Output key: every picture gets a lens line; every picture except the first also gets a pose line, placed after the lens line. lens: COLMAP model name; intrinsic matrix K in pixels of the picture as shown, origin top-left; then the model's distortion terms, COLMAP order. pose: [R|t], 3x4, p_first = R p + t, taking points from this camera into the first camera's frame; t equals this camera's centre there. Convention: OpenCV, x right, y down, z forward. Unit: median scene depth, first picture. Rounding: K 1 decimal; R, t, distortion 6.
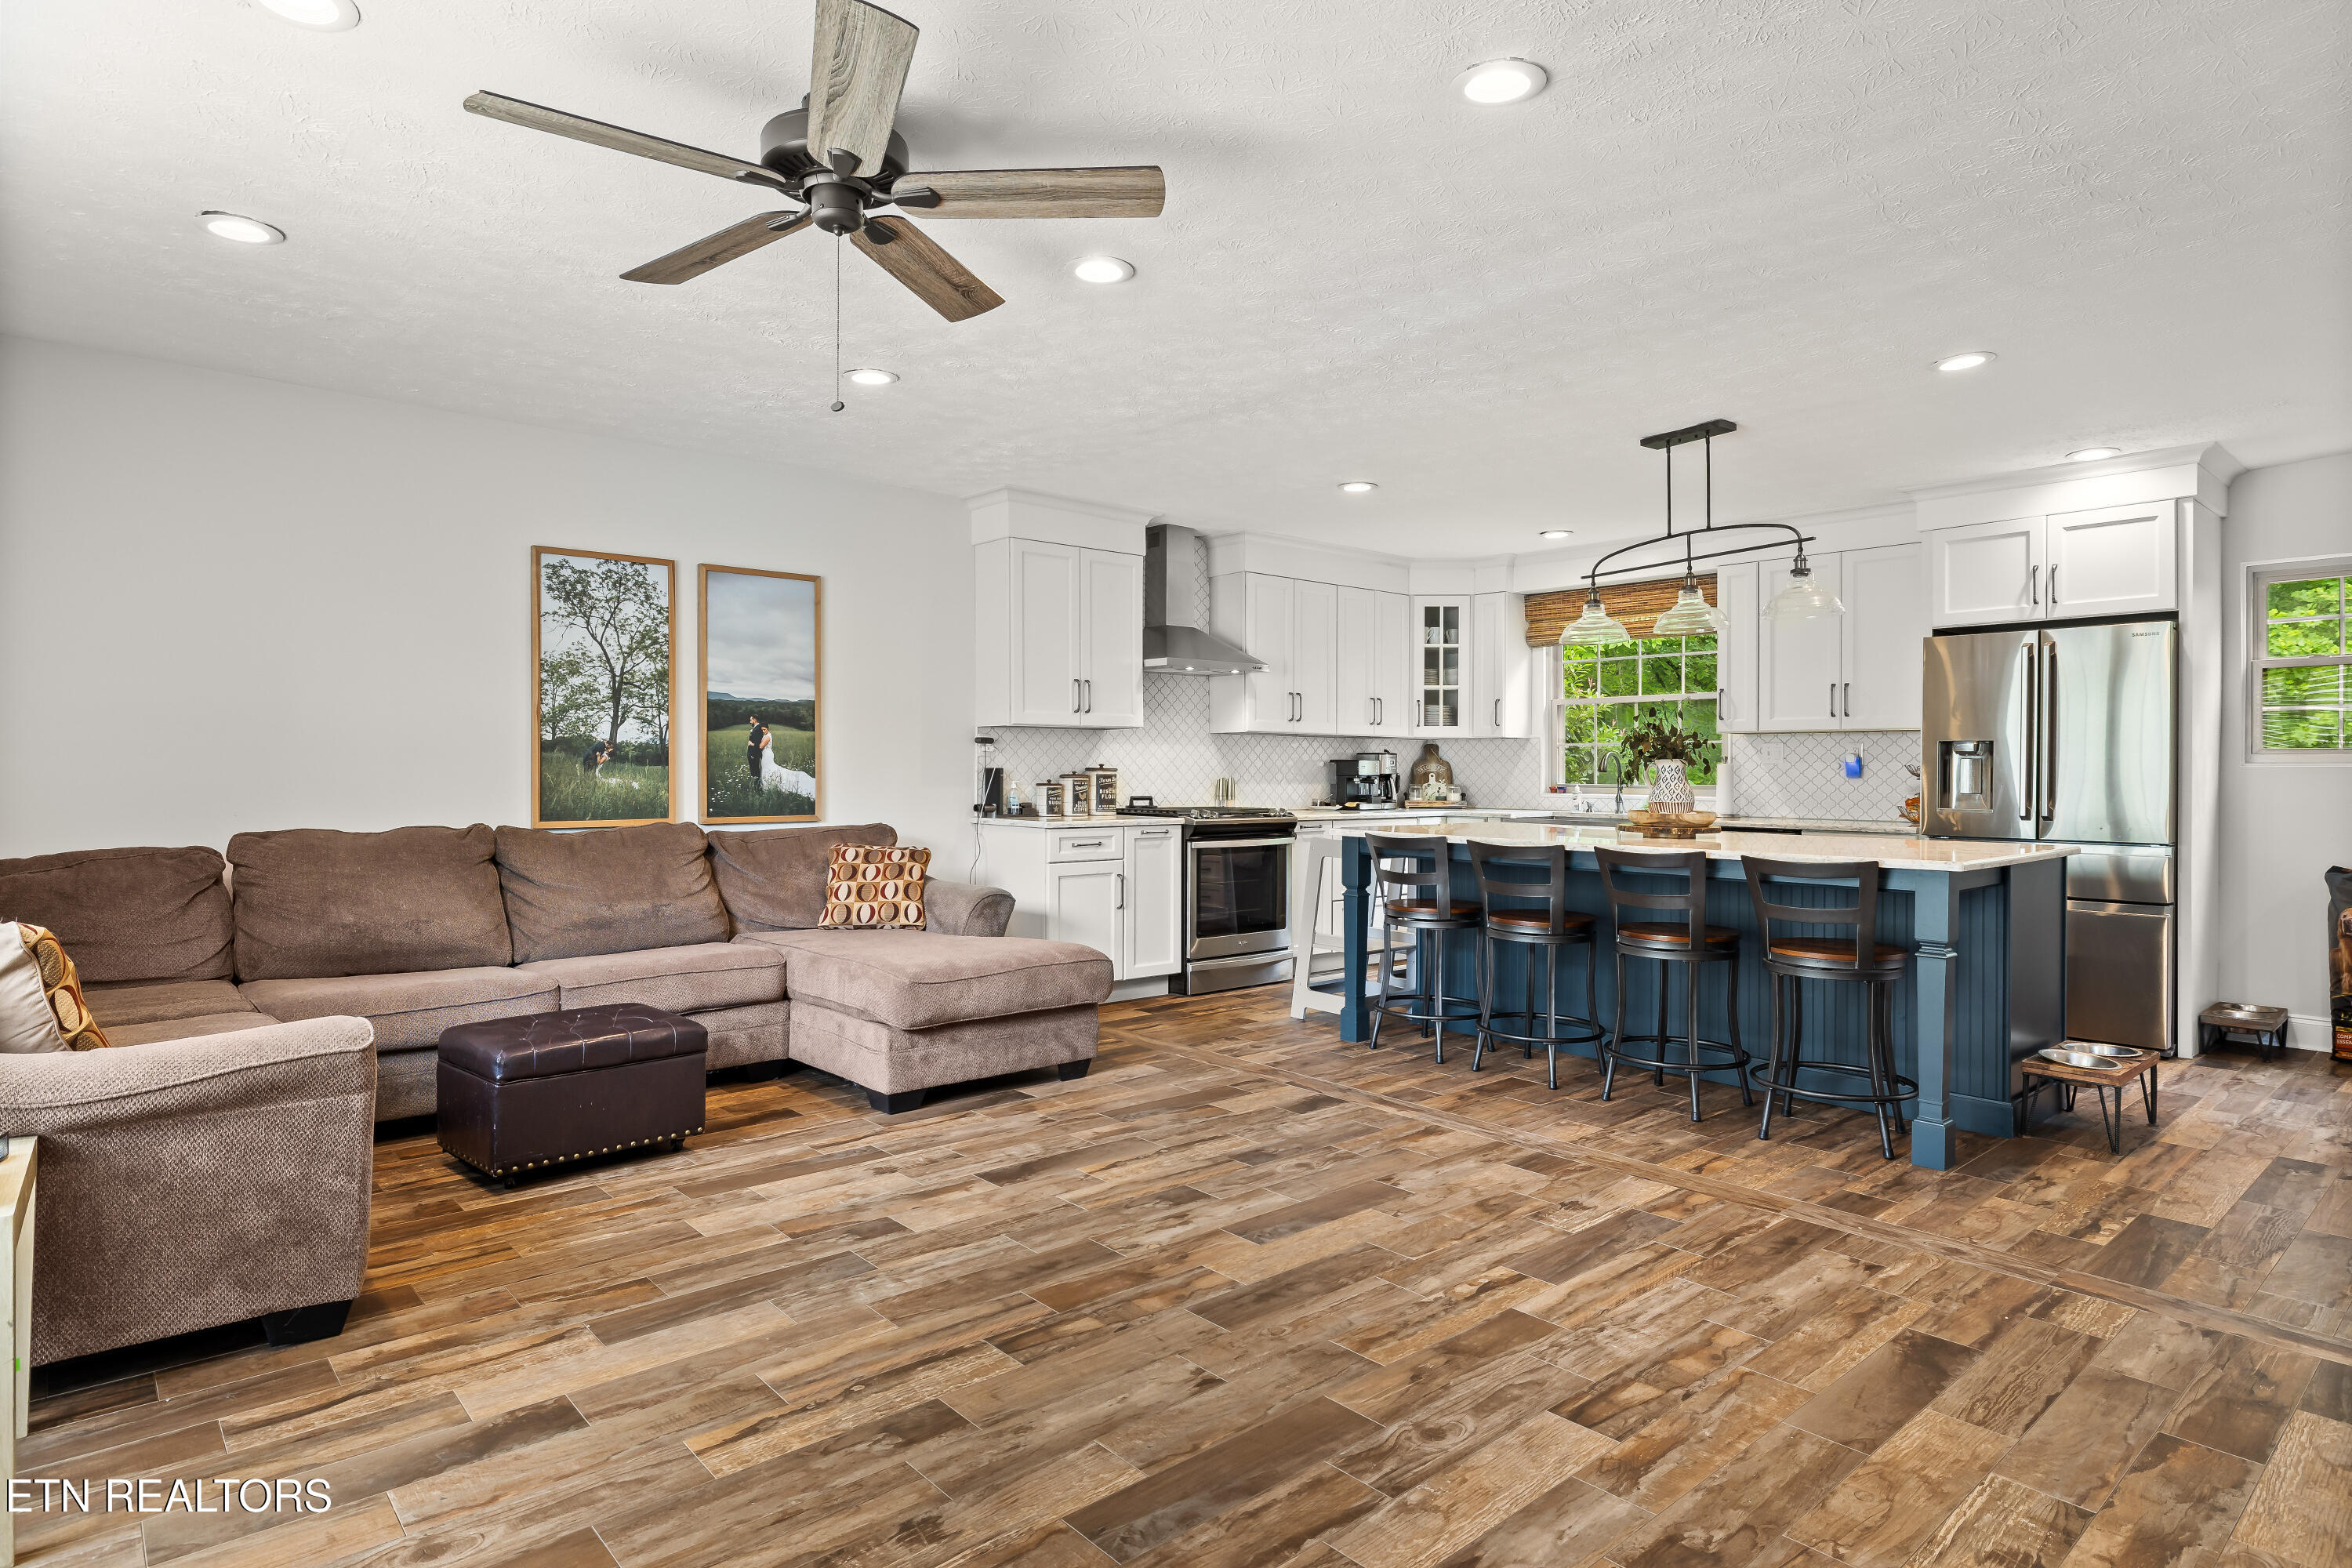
lens RADIAL K [[1289.3, 0, 1164.2], [0, 1289.3, 771.5], [0, 0, 1]] dist [-0.001181, -0.000266]
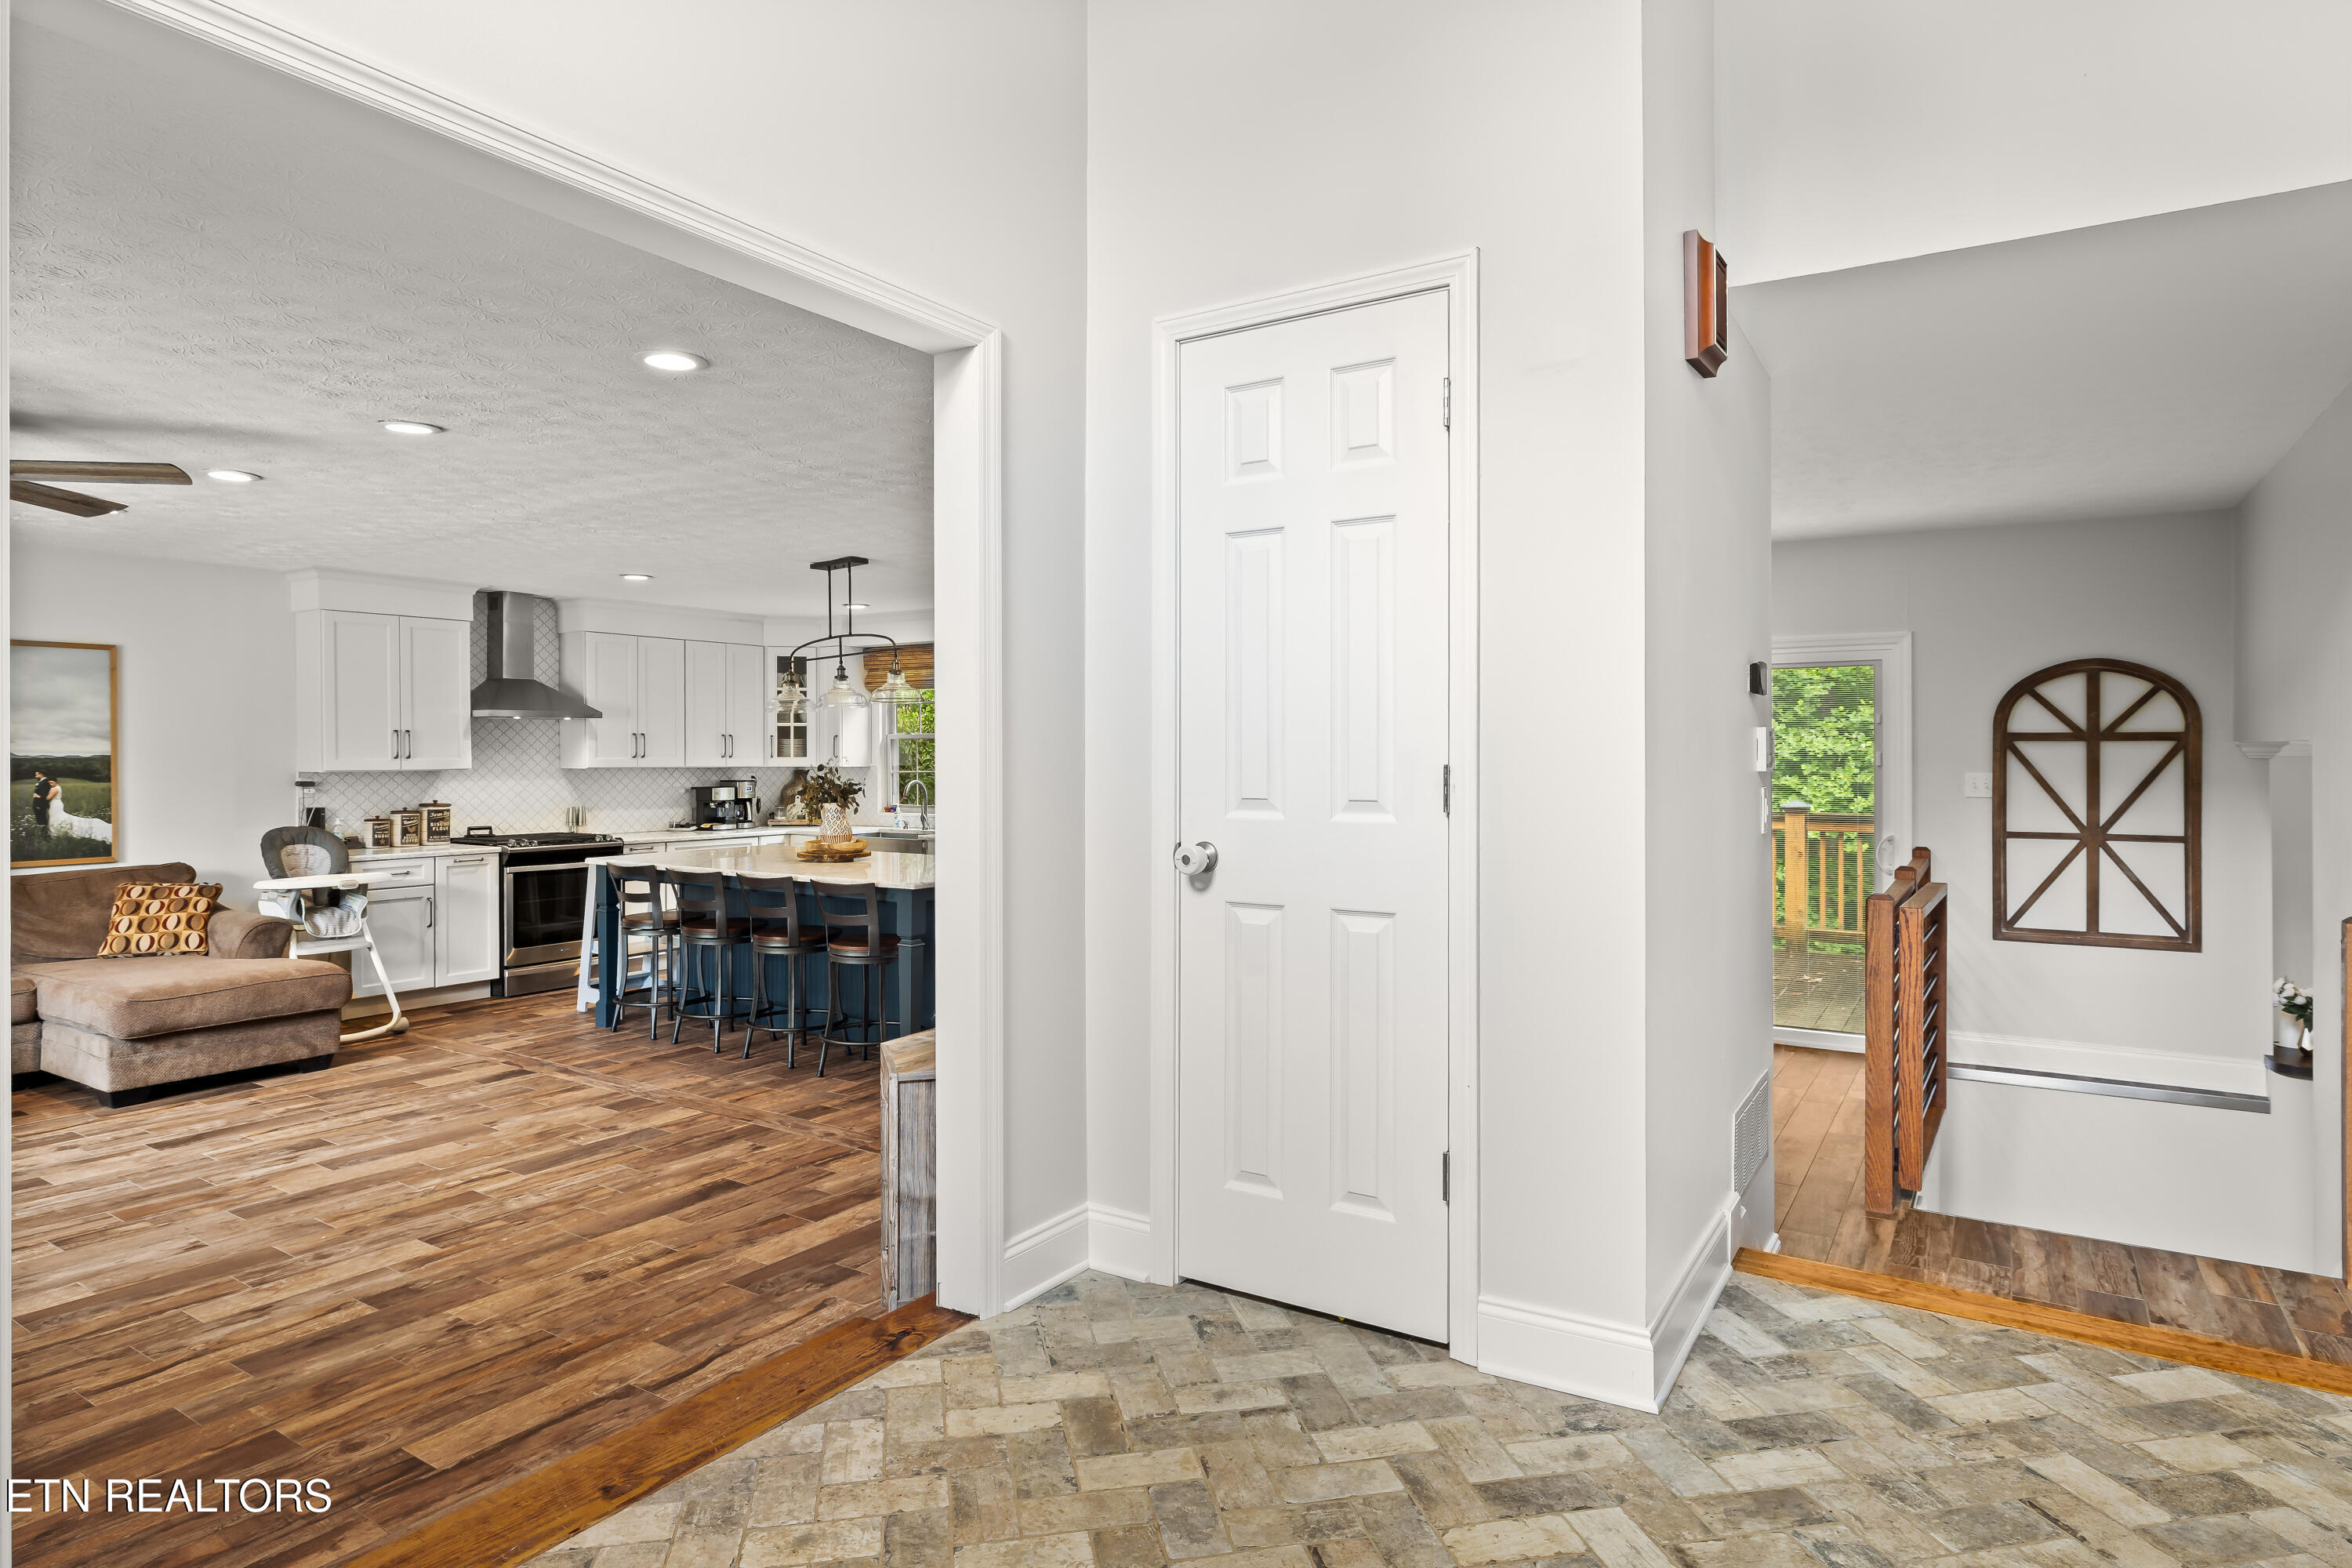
lens RADIAL K [[1322.0, 0, 1181.4], [0, 1322.0, 753.4], [0, 0, 1]] dist [-0.000633, -0.001104]
pose [[0.962622, -0.006260, 0.270774, 0.405255], [0.006456, 0.999979, 0.000169, -0.064573], [-0.270770, 0.001585, 0.962643, -0.468390]]
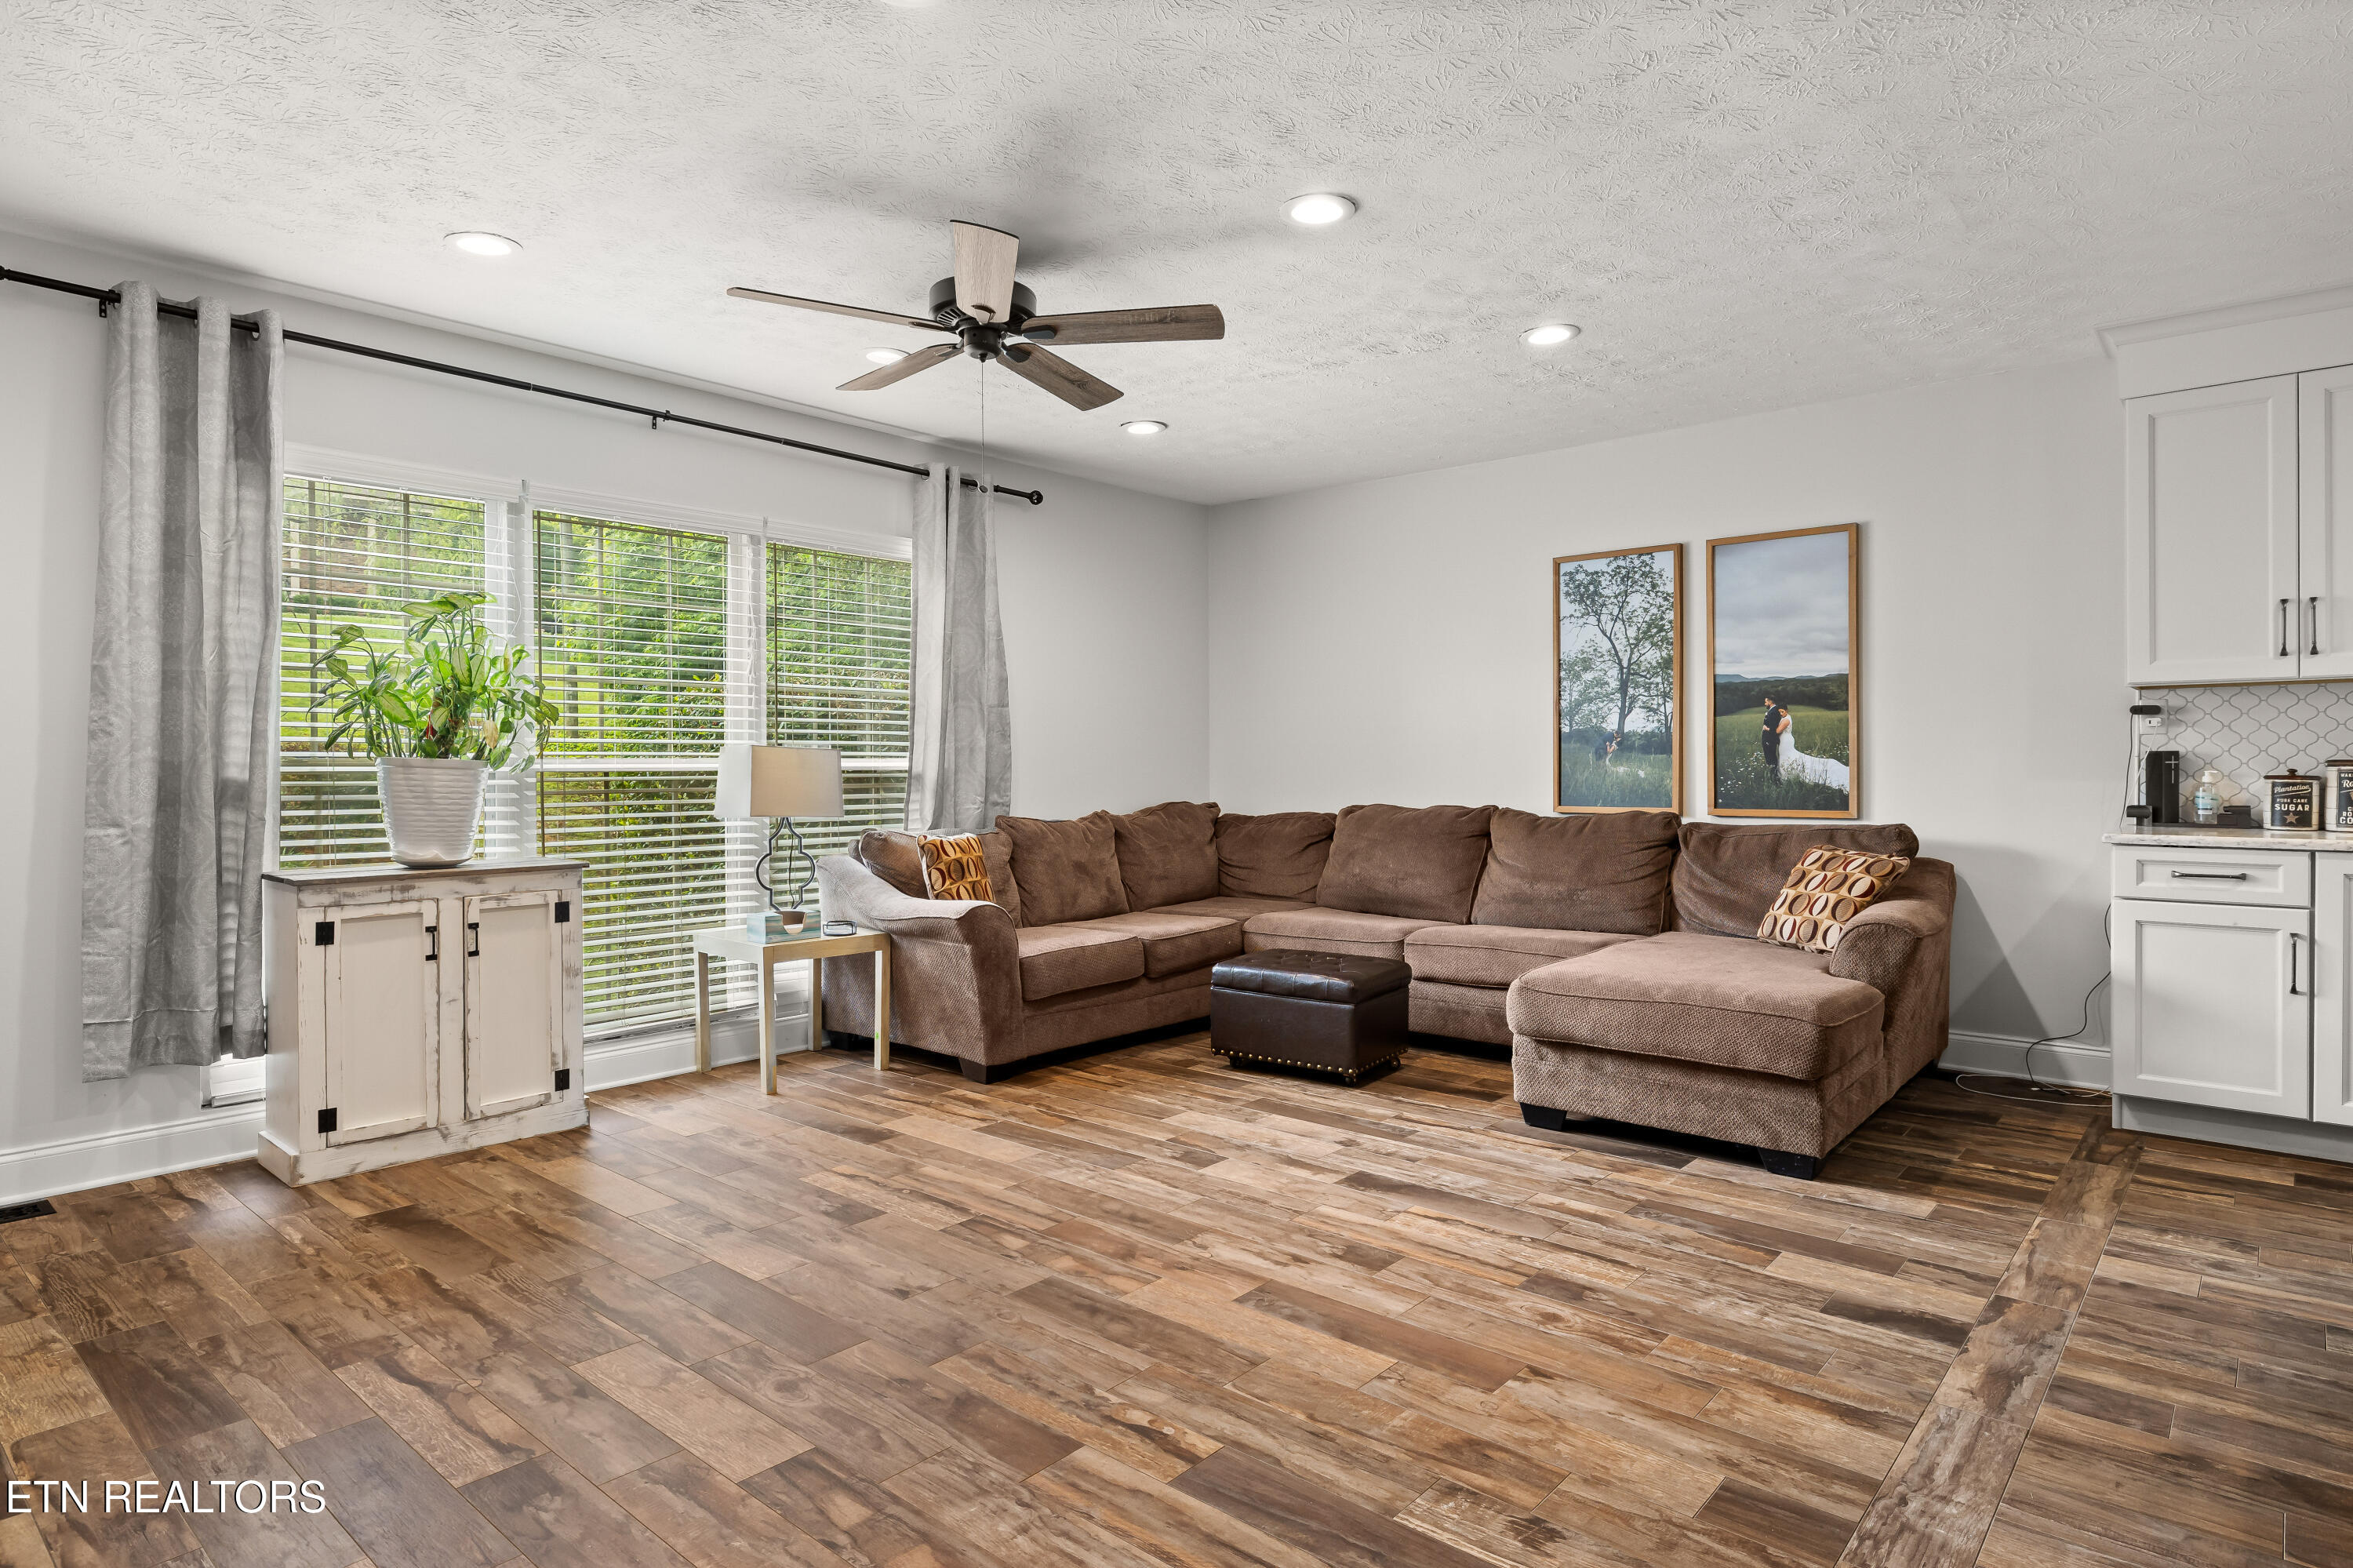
lens RADIAL K [[1289.9, 0, 1164.7], [0, 1289.9, 771.5], [0, 0, 1]] dist [-0.001181, -0.000266]
pose [[0.125401, 0.001310, -0.992105, 0.635539], [0.003330, 0.999993, 0.001741, 0.006736], [0.992101, -0.003522, 0.125395, 0.580646]]
